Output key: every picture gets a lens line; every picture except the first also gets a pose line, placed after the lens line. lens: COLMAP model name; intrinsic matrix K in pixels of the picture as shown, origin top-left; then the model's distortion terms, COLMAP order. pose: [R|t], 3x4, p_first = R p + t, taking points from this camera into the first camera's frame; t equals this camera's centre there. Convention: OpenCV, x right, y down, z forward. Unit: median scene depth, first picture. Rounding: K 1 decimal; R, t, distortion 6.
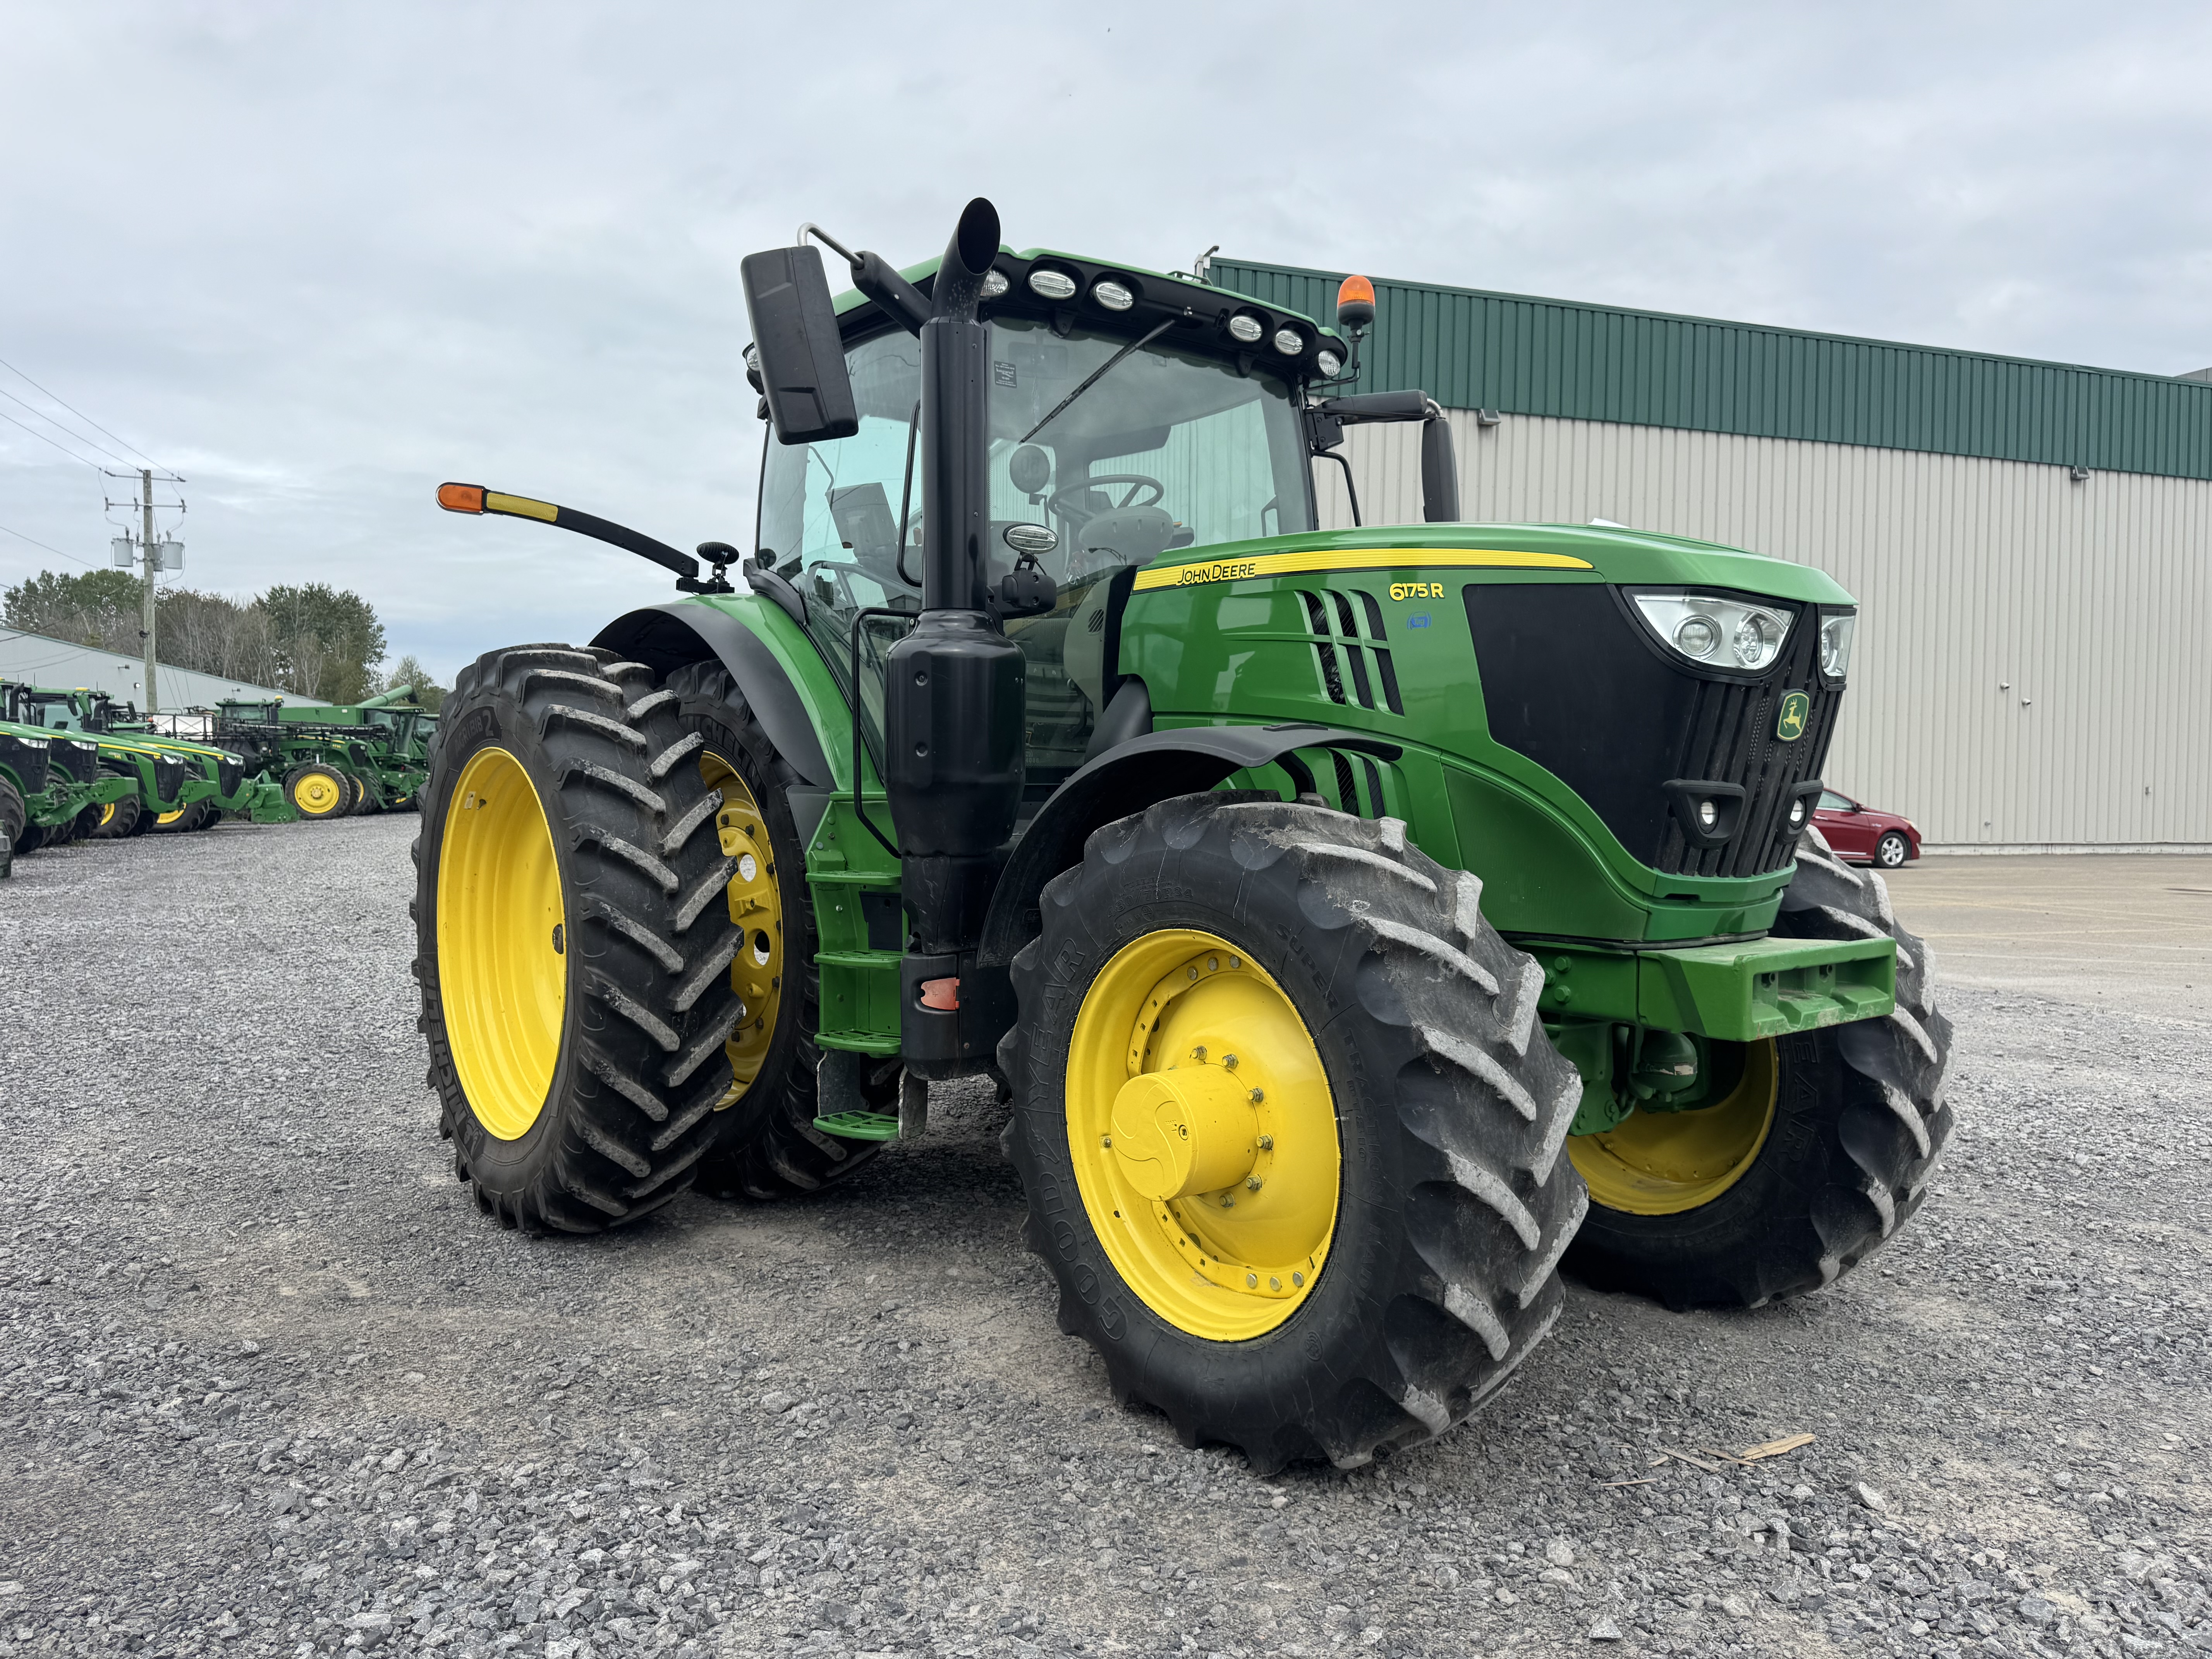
lens RADIAL K [[1560.3, 0, 1113.6], [0, 1560.3, 821.5], [0, 0, 1]] dist [0.058730, -0.001506]
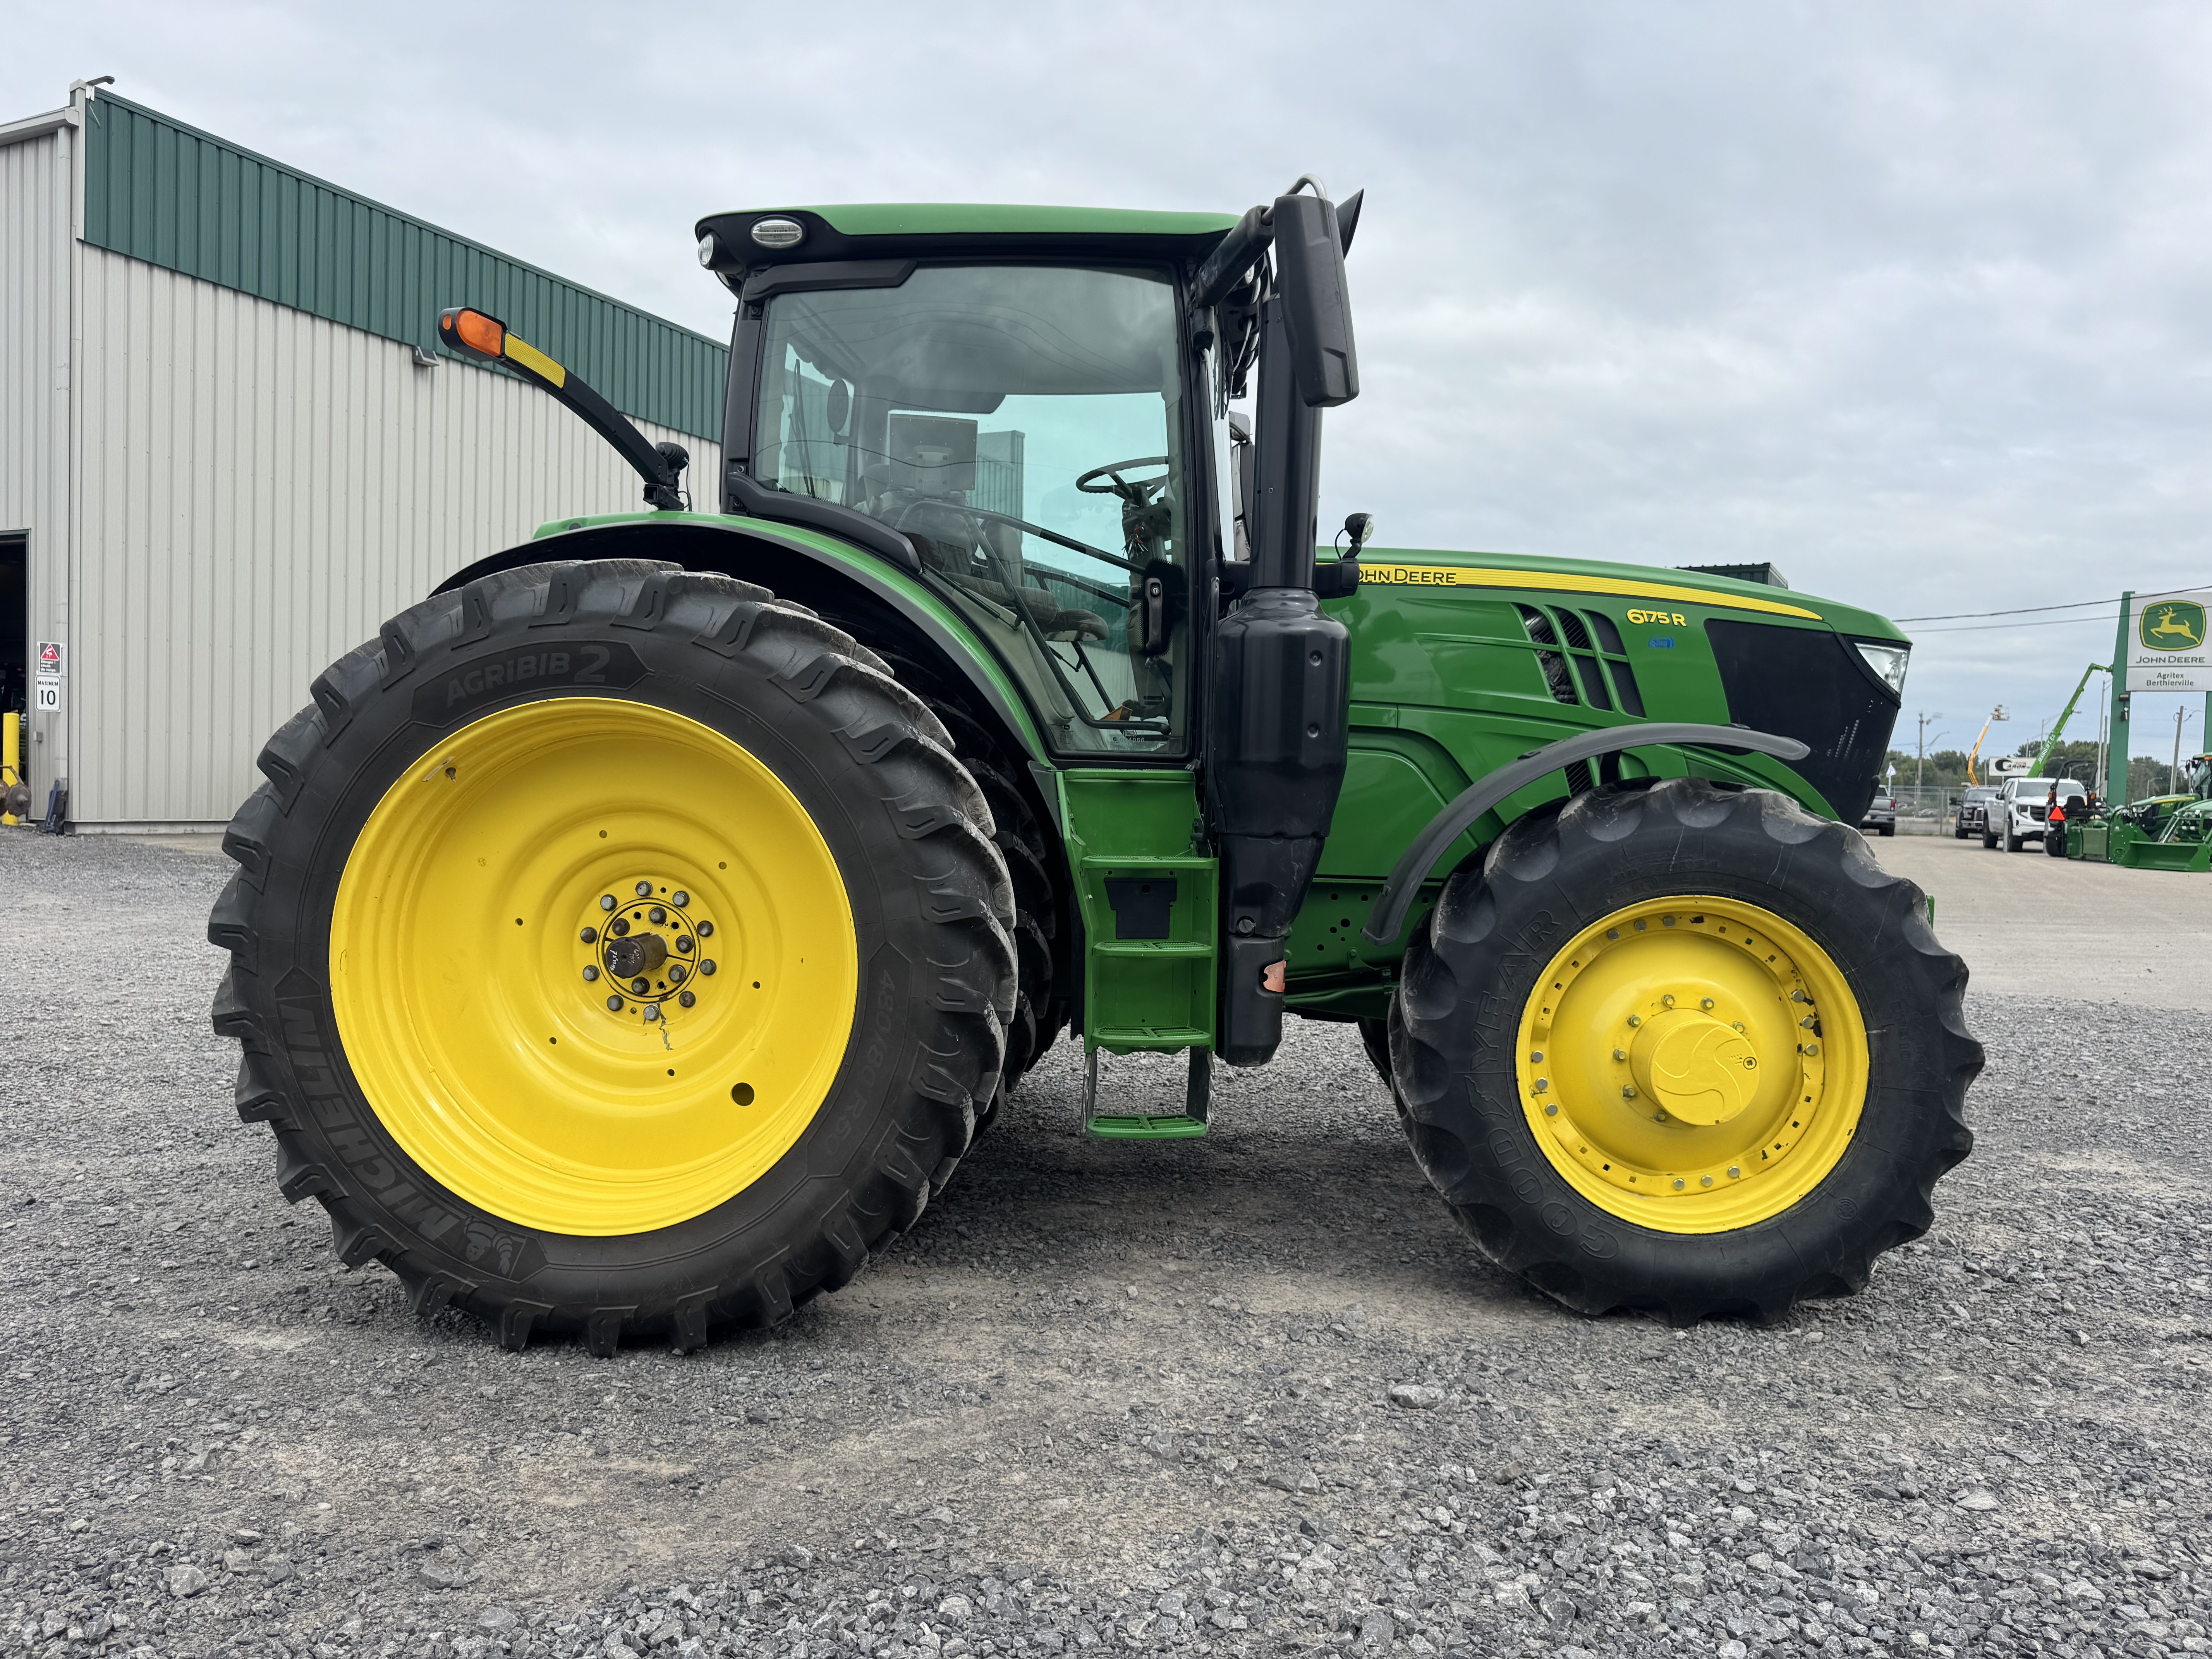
lens RADIAL K [[1592.7, 0, 968.6], [0, 1592.7, 824.8], [0, 0, 1]] dist [0.113385, -0.169432]
pose [[0.688520, -0.012380, 0.725111, -1.092543], [-0.002865, 0.999800, 0.019790, -0.006260], [-0.725211, -0.015703, 0.688347, 0.497512]]
